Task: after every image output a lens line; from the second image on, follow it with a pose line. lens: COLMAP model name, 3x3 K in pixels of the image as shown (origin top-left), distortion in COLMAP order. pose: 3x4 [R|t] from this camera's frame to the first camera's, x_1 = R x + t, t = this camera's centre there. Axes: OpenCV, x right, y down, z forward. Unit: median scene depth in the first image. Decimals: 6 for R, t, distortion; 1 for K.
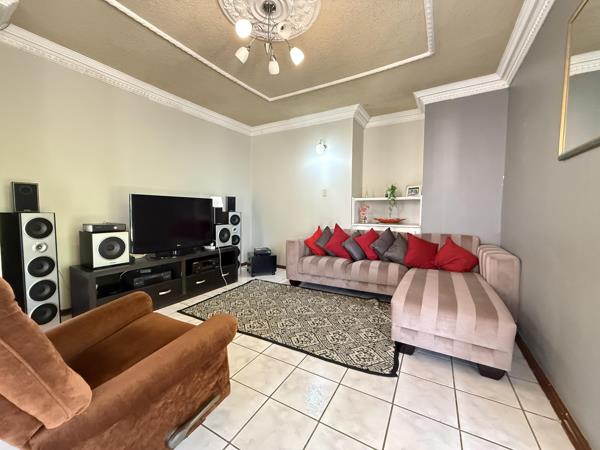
lens RADIAL K [[238.8, 0, 298.2], [0, 238.8, 226.2], [0, 0, 1]] dist [0.003968, 0.001032]
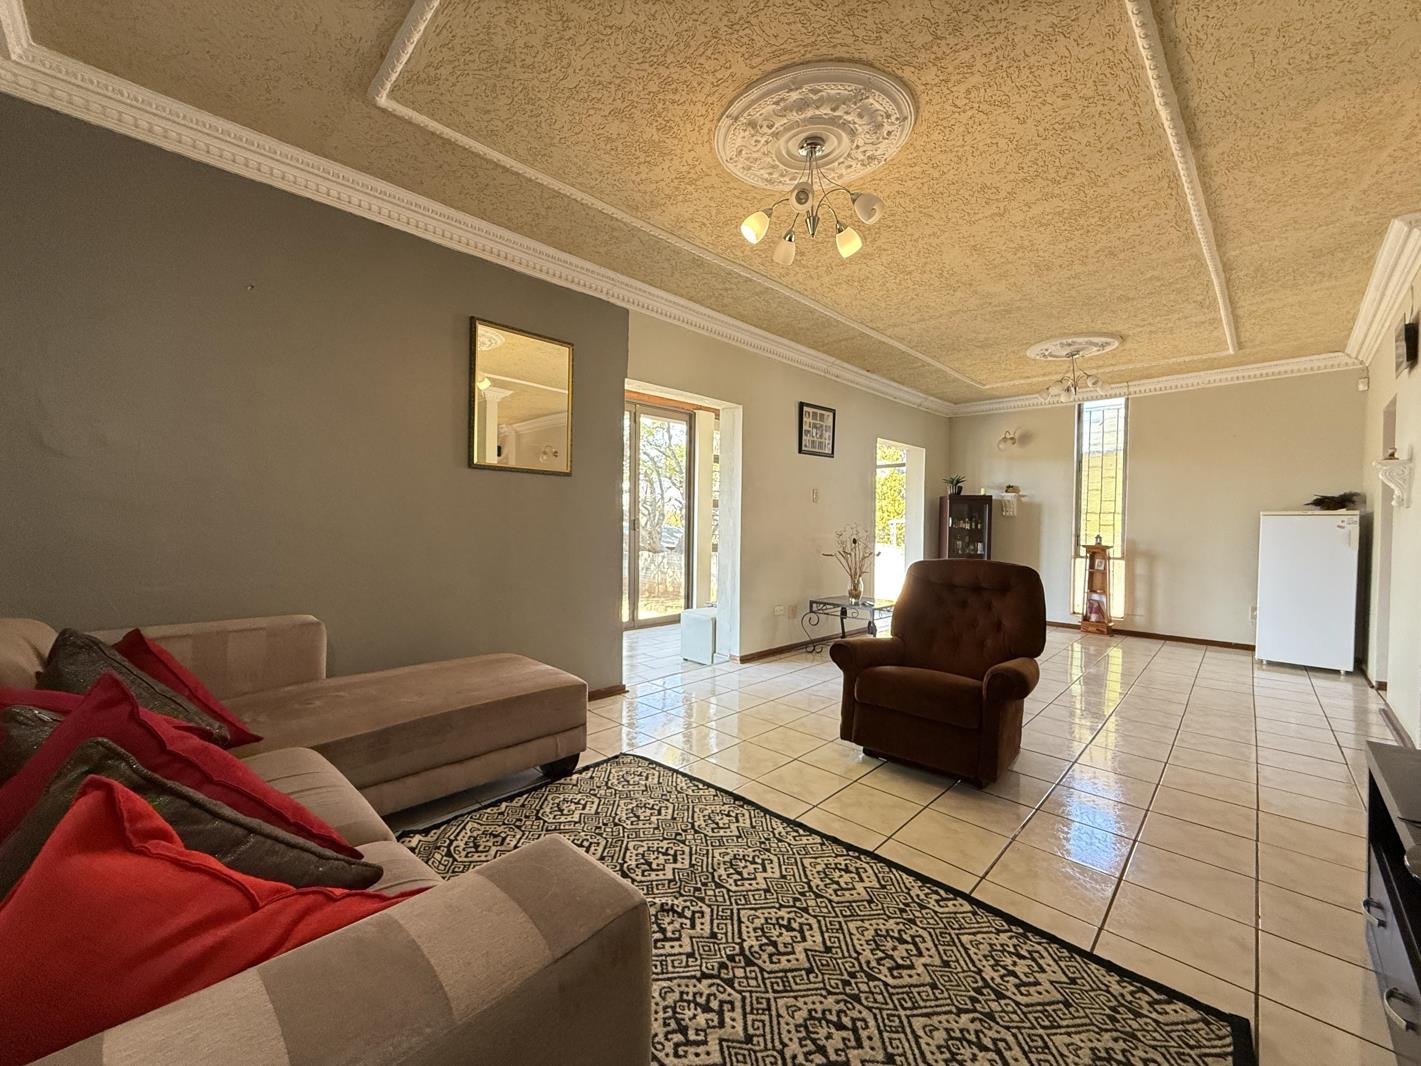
lens RADIAL K [[565.6, 0, 702.6], [0, 565.6, 531.8], [0, 0, 1]] dist [0.003968, 0.001032]
pose [[-0.966947, -0.025645, 0.253685, -0.127855], [-0.004537, 0.996502, 0.083442, -0.098686], [-0.254938, 0.079533, -0.963681, 1.301517]]
